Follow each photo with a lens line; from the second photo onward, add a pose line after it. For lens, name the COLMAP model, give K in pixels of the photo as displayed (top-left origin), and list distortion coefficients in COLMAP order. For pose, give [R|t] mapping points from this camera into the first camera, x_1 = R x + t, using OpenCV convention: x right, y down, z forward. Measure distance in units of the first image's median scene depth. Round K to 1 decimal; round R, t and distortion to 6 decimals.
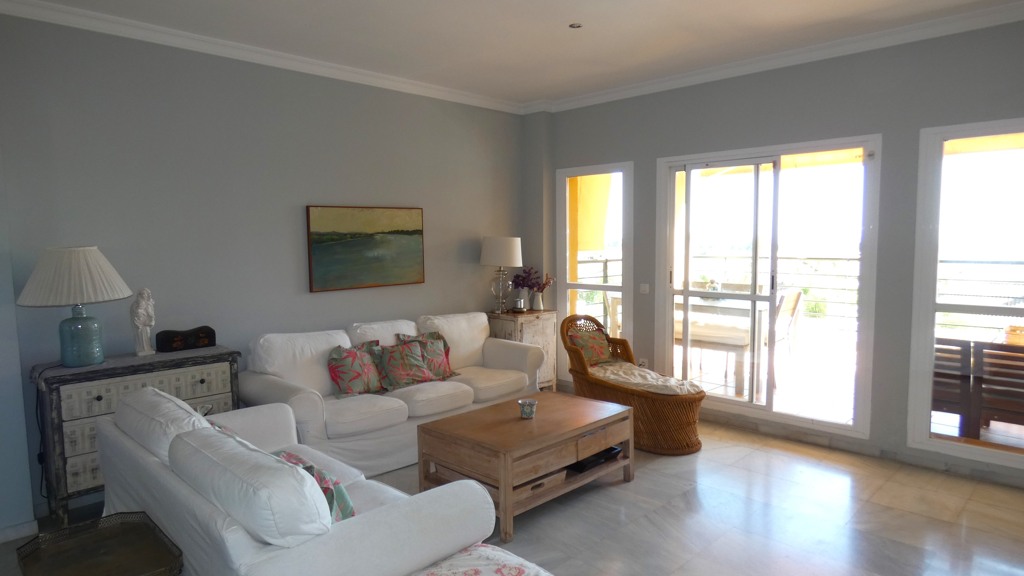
lens RADIAL K [[612.6, 0, 479.9], [0, 612.6, 289.6], [0, 0, 1]] dist [-0.026352, -0.000491]
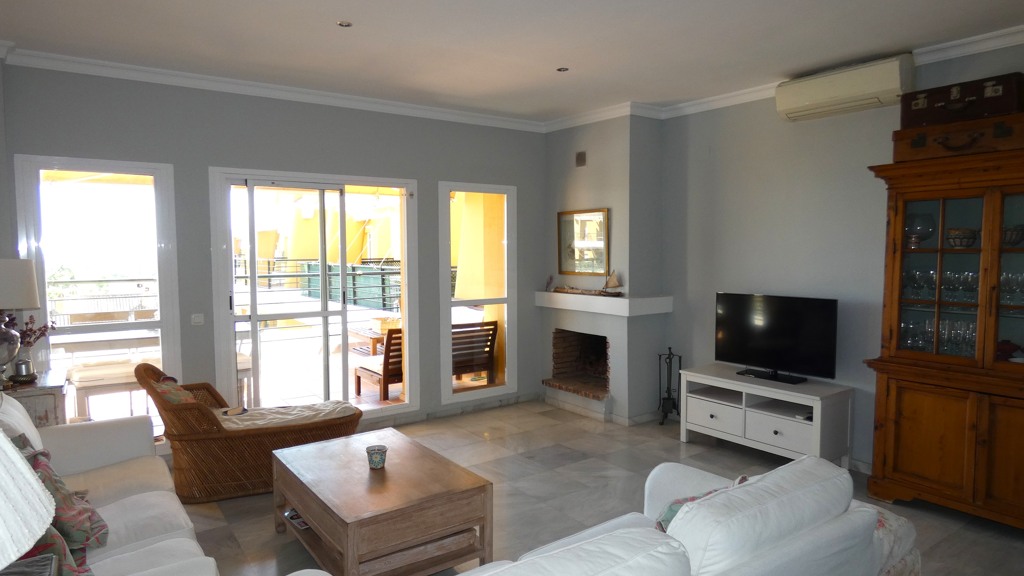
lens RADIAL K [[621.8, 0, 512.0], [0, 621.8, 288.0], [0, 0, 1]] dist [-0.003542, 0.000896]
pose [[0.134399, -0.052069, 0.989558, -0.586606], [0.088287, 0.995276, 0.040379, -0.046955], [-0.986987, 0.081938, 0.138361, 0.524663]]
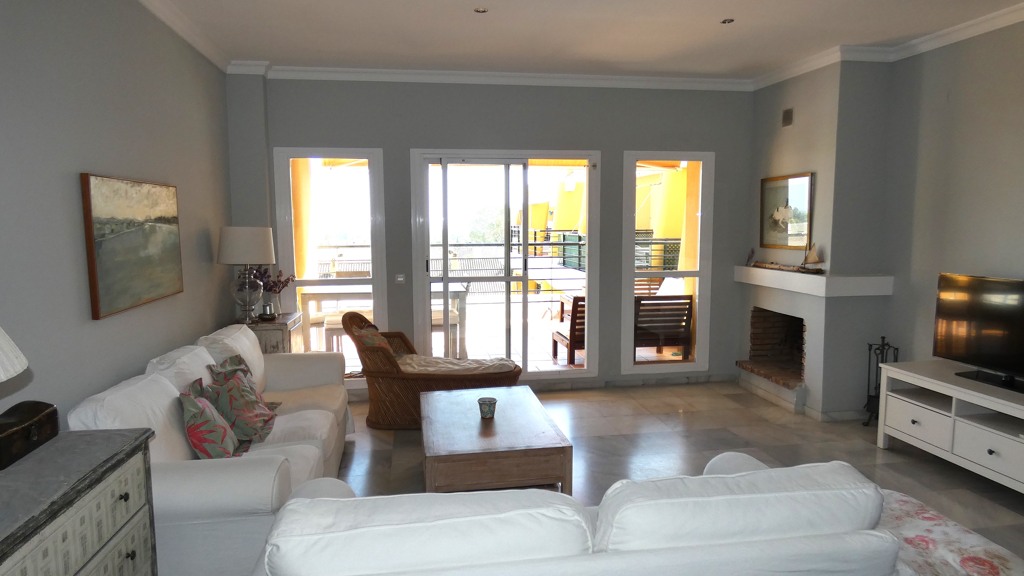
lens RADIAL K [[627.9, 0, 515.8], [0, 627.9, 289.9], [0, 0, 1]] dist [0.001982, -0.000389]
pose [[0.563632, -0.081579, 0.821988, -0.535036], [0.069523, 0.996265, 0.051204, -0.026782], [-0.823095, 0.028287, 0.567199, 0.308097]]
